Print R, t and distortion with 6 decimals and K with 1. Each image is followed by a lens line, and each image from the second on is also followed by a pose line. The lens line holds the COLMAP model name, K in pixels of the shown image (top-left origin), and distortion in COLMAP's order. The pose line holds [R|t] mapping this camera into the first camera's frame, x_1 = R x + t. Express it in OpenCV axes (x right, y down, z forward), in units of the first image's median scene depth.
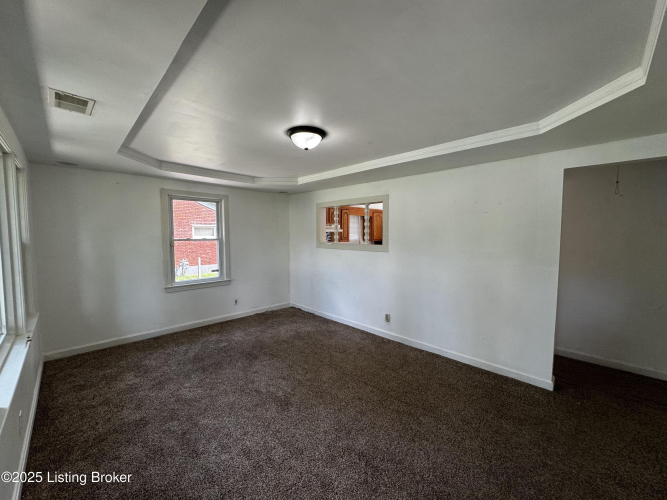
lens RADIAL K [[266.3, 0, 329.7], [0, 266.3, 251.3], [0, 0, 1]] dist [-0.005299, 0.001117]
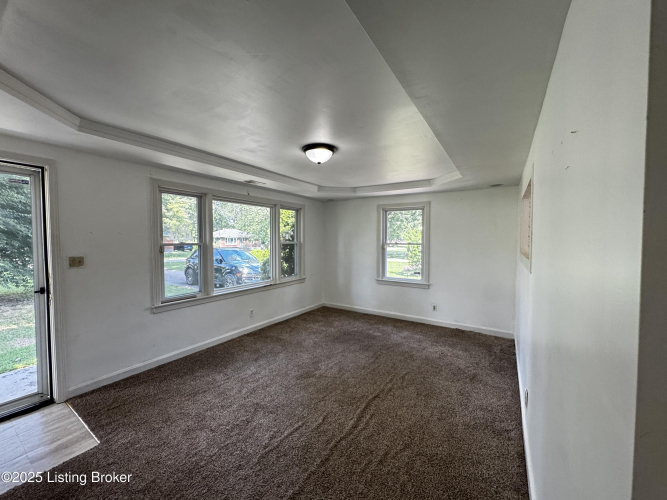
lens RADIAL K [[266.3, 0, 333.9], [0, 266.3, 249.7], [0, 0, 1]] dist [-0.005299, 0.001117]
pose [[0.224911, 0.039183, -0.973591, 0.621625], [-0.066101, 0.997503, 0.024875, -0.030329], [0.972134, 0.058761, 0.226940, 0.489455]]
